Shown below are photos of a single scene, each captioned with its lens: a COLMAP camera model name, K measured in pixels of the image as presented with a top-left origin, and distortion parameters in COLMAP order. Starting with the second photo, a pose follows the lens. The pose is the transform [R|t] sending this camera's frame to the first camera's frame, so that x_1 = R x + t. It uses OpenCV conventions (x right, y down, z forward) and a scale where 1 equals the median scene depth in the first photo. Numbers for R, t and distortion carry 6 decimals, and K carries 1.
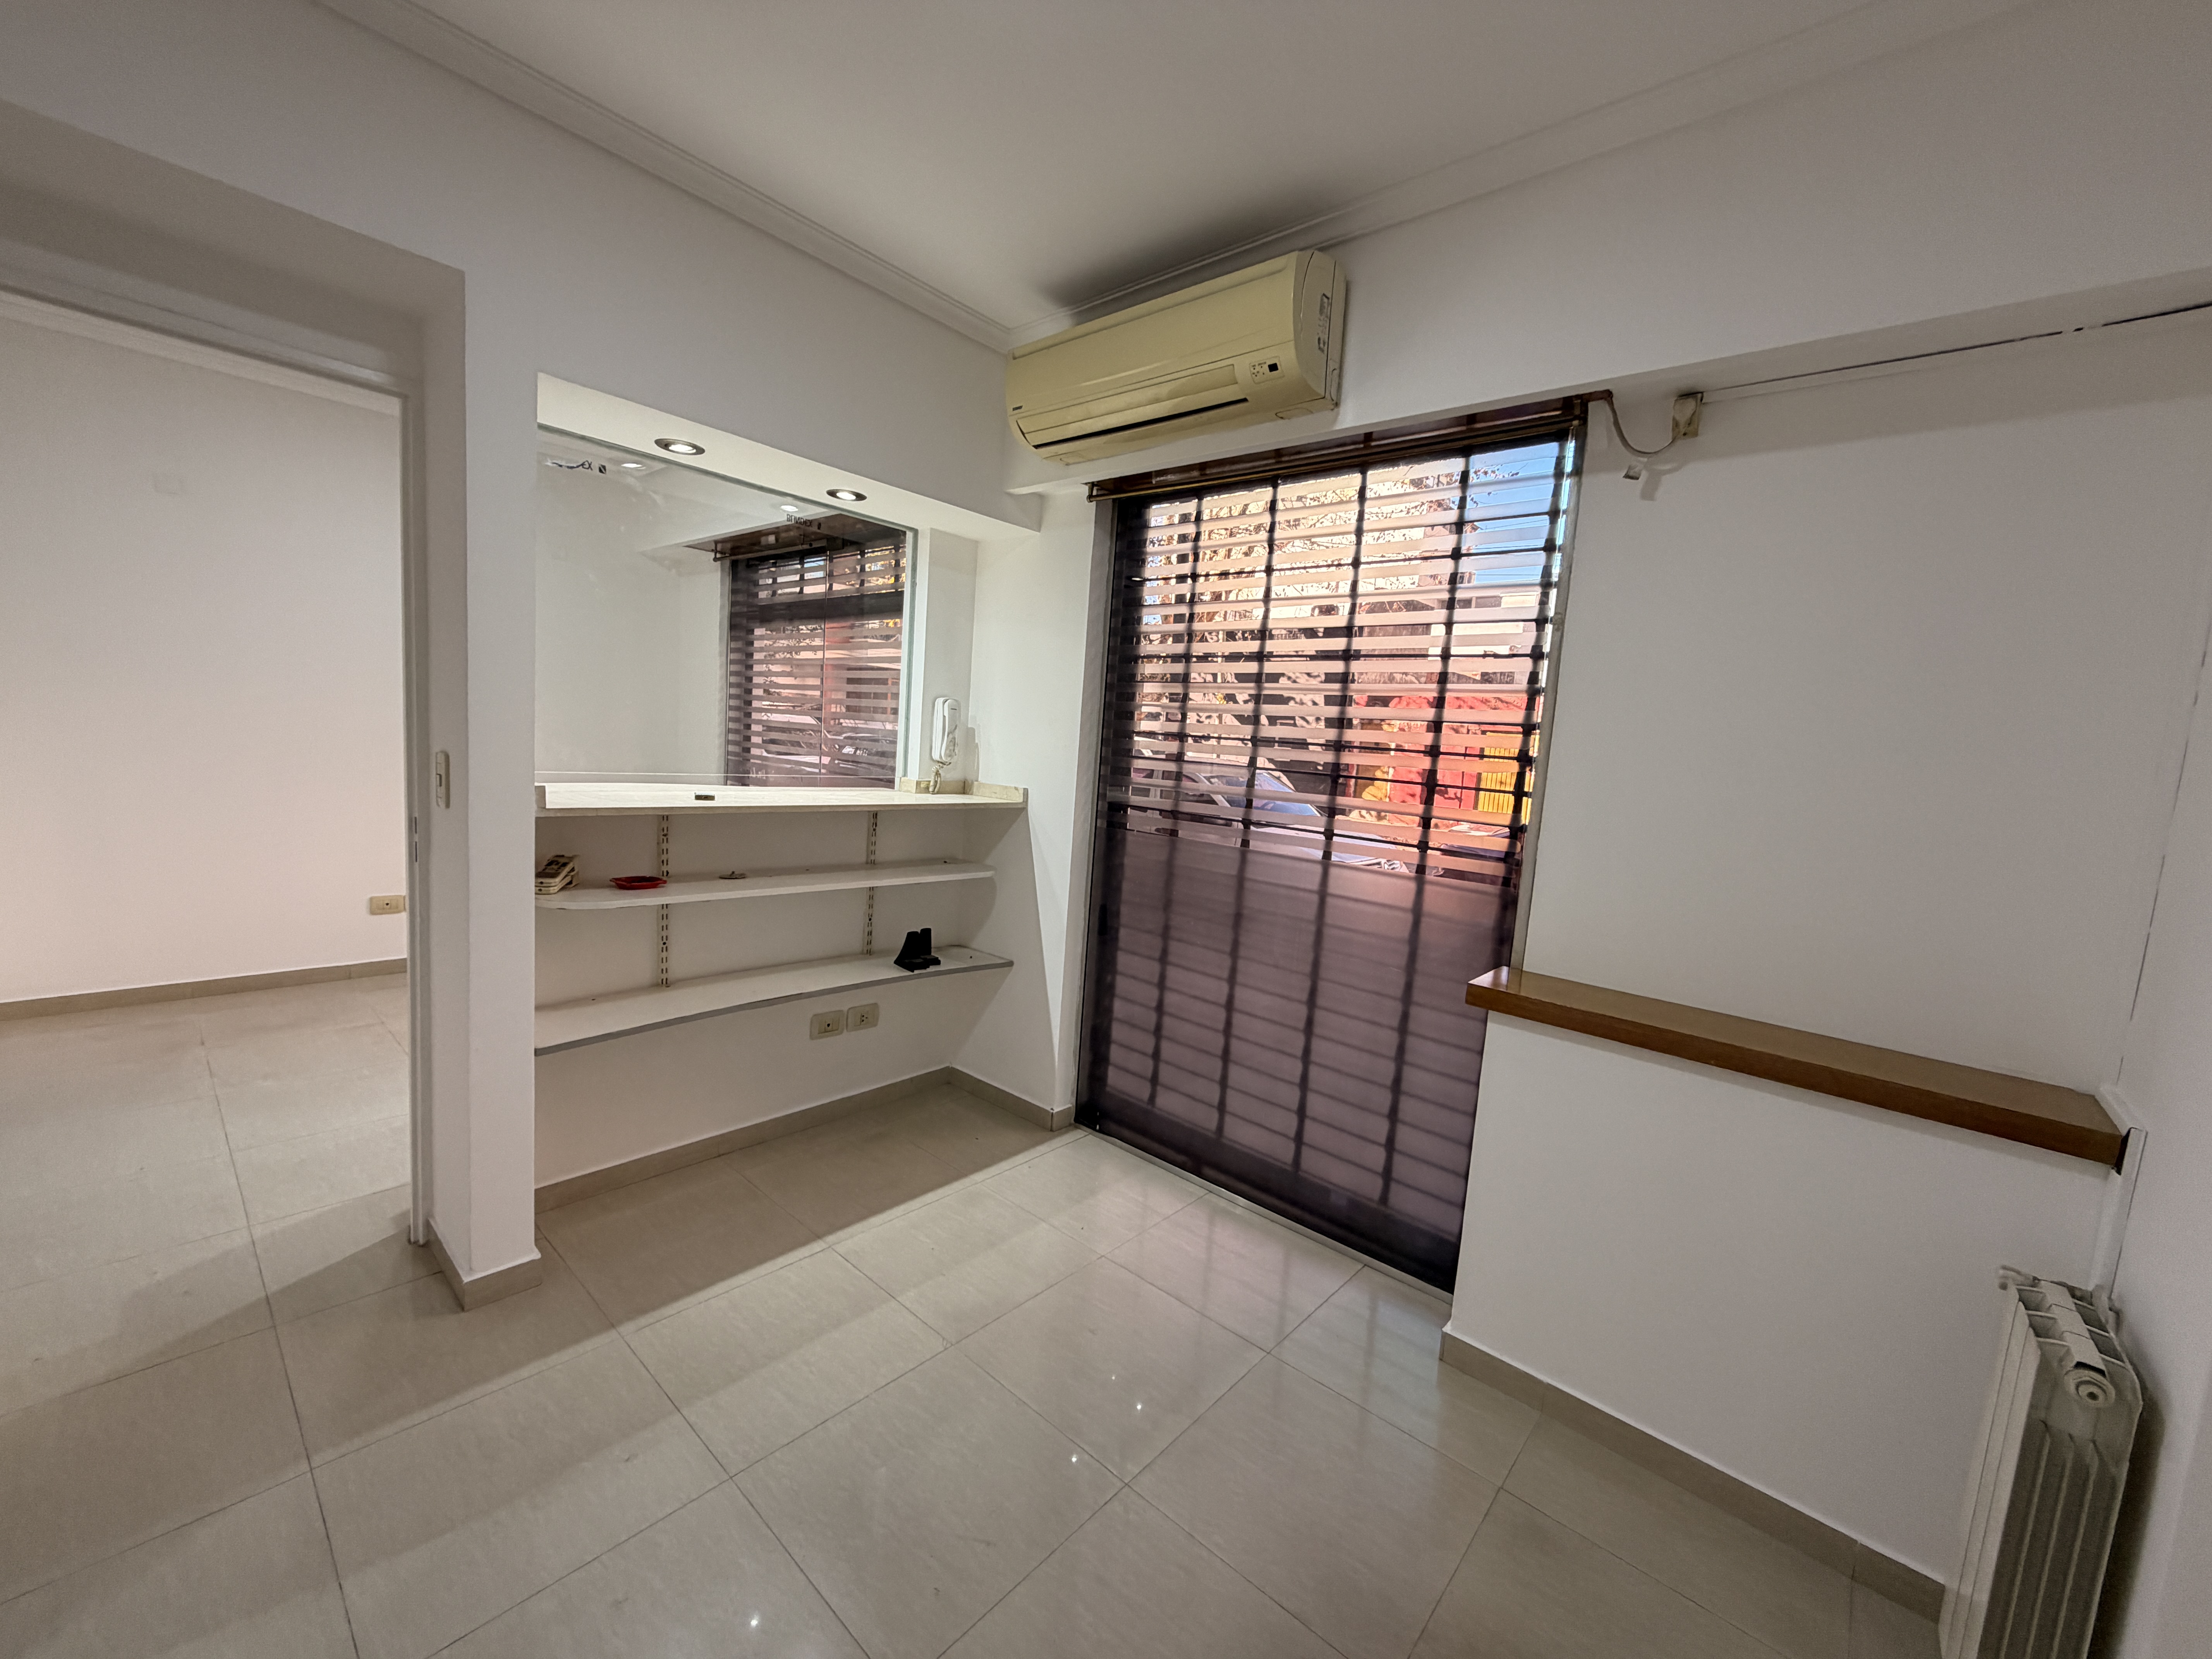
lens RADIAL K [[873.2, 0, 1097.5], [0, 873.2, 823.5], [0, 0, 1]] dist [-0.001229, 0.000212]
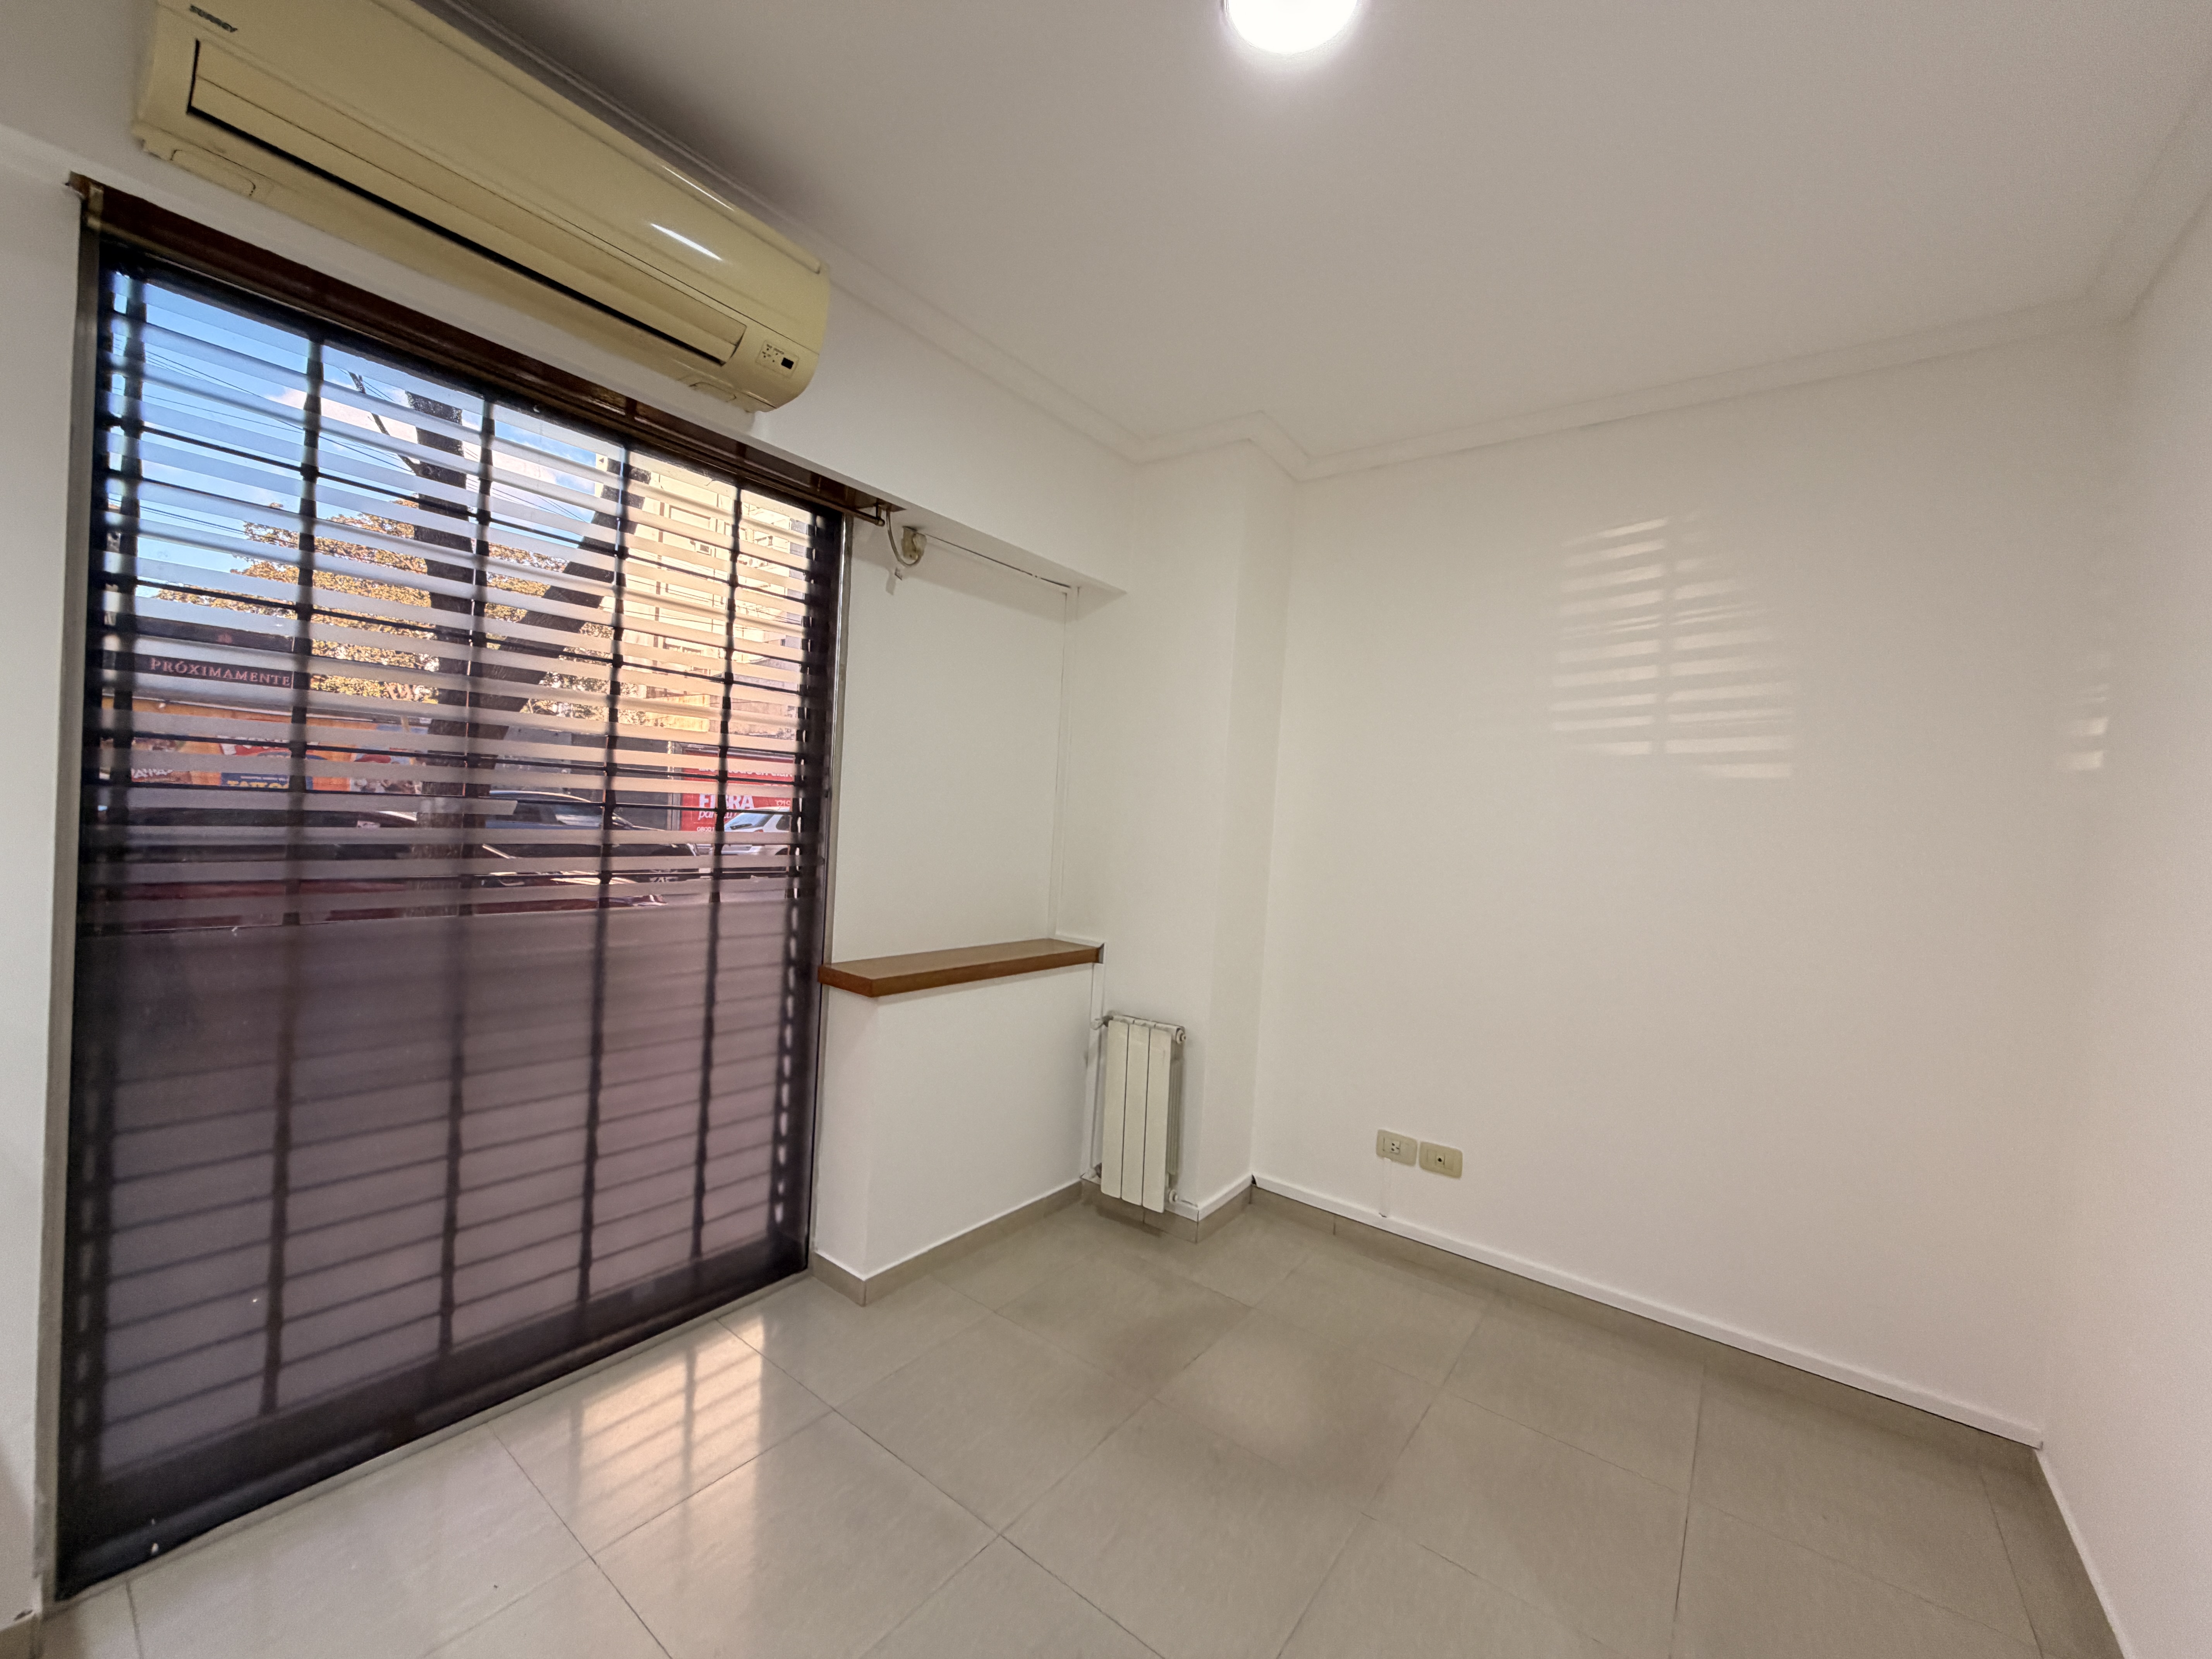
lens RADIAL K [[873.2, 0, 1114.1], [0, 873.2, 829.6], [0, 0, 1]] dist [-0.001229, 0.000212]
pose [[-0.076902, -0.092910, 0.992700, -0.634261], [0.034516, 0.994804, 0.095781, -0.101941], [-0.996441, 0.041630, -0.073295, 0.630411]]
